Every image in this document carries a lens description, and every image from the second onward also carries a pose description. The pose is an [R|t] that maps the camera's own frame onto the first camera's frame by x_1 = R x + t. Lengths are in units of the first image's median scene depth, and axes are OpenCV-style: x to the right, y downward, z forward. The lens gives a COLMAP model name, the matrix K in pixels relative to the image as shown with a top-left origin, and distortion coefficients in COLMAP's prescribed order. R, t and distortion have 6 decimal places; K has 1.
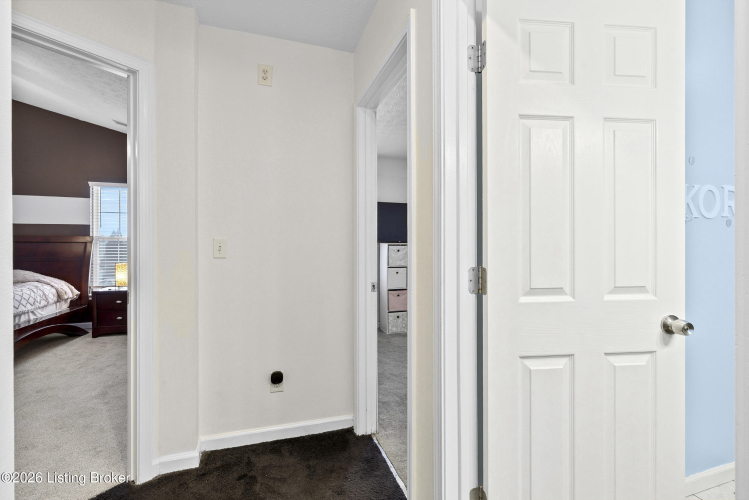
lens RADIAL K [[340.7, 0, 374.5], [0, 340.7, 250.0], [0, 0, 1]] dist [0.000749, 0.000447]
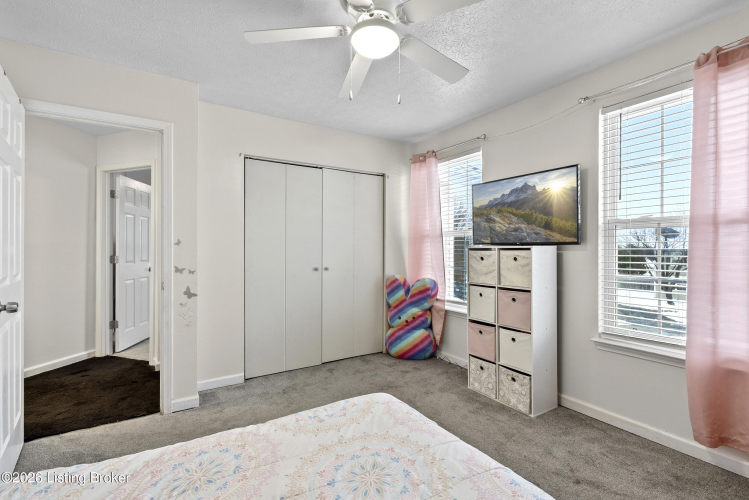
lens RADIAL K [[340.7, 0, 374.5], [0, 340.7, 250.0], [0, 0, 1]] dist [0.000749, 0.000447]
pose [[0.232270, 0.000551, -0.972651, 0.597591], [-0.003272, 0.999995, -0.000215, -0.012769], [0.972646, 0.003232, 0.232271, 0.653092]]
